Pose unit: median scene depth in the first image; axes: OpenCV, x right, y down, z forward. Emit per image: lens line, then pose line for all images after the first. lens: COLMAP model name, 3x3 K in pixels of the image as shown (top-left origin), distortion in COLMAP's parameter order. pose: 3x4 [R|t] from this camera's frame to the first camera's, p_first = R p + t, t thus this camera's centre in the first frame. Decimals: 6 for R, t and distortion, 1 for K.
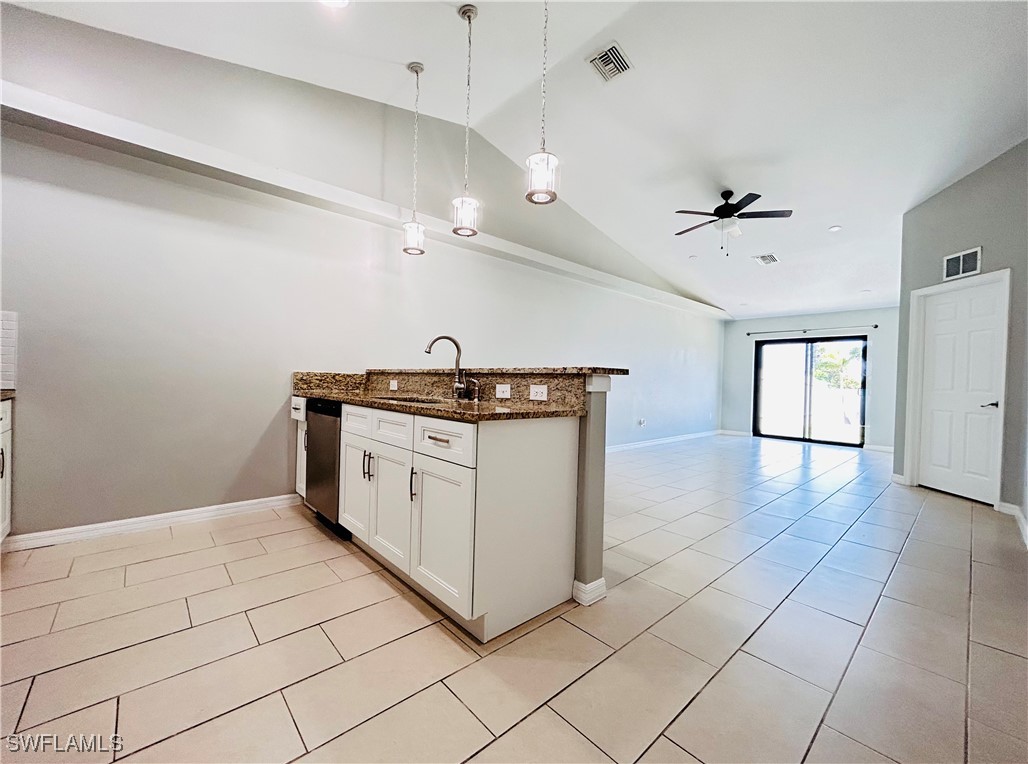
lens RADIAL K [[416.4, 0, 511.7], [0, 416.4, 386.7], [0, 0, 1]] dist [0.019045, -0.000052]
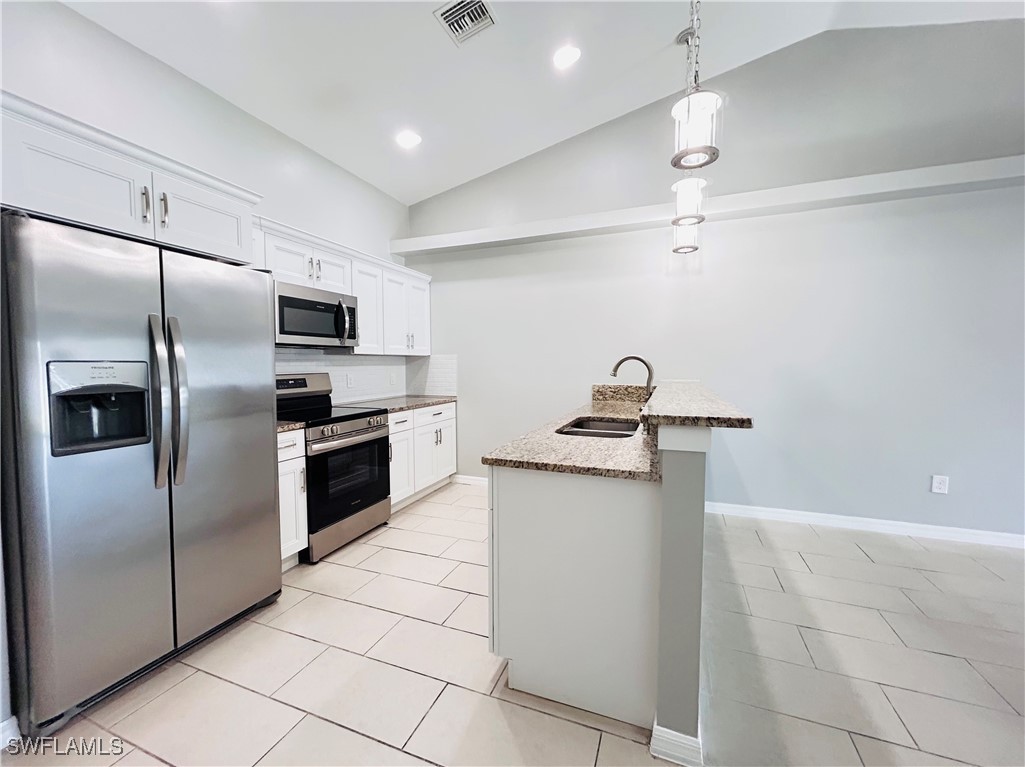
lens RADIAL K [[419.4, 0, 512.5], [0, 419.4, 383.5], [0, 0, 1]] dist [0.024181, 0.000044]
pose [[0.458530, 0.021469, -0.888420, 0.562348], [0.000358, 0.999704, 0.024343, -0.092575], [0.888679, -0.011480, 0.458386, 0.380534]]
